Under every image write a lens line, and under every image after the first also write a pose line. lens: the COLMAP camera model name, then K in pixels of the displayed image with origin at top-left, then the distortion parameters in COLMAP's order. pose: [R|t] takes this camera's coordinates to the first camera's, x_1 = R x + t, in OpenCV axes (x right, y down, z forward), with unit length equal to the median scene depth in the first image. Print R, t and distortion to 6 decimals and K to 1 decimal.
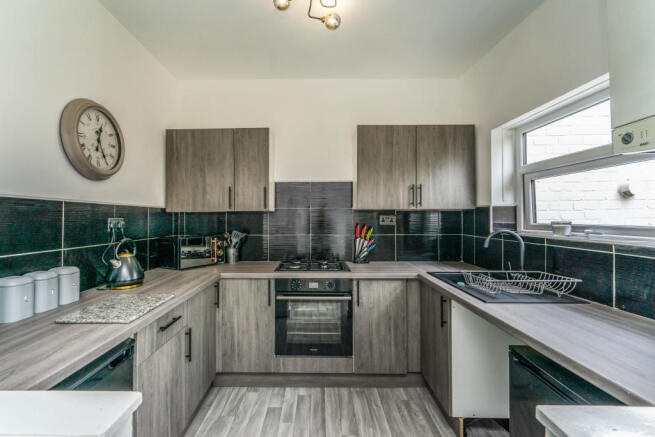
lens RADIAL K [[307.0, 0, 318.8], [0, 307.0, 208.5], [0, 0, 1]] dist [-0.004440, 0.000125]
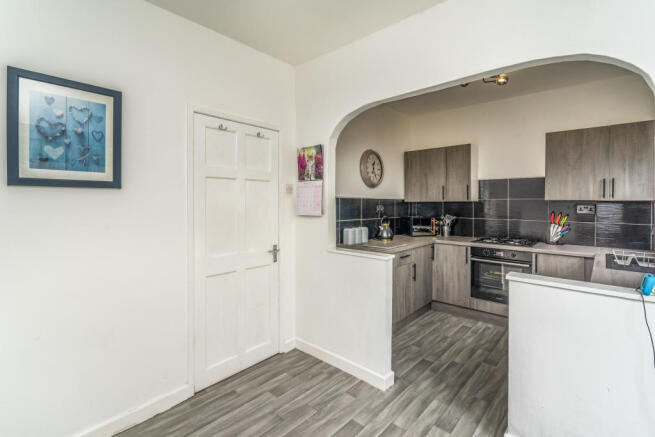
lens RADIAL K [[307.0, 0, 318.8], [0, 307.0, 208.5], [0, 0, 1]] dist [-0.004440, 0.000125]
pose [[0.734787, 0.016373, -0.678100, 0.324573], [0.013905, 0.999135, 0.039192, -0.028348], [0.678155, -0.038227, 0.733924, -0.604407]]
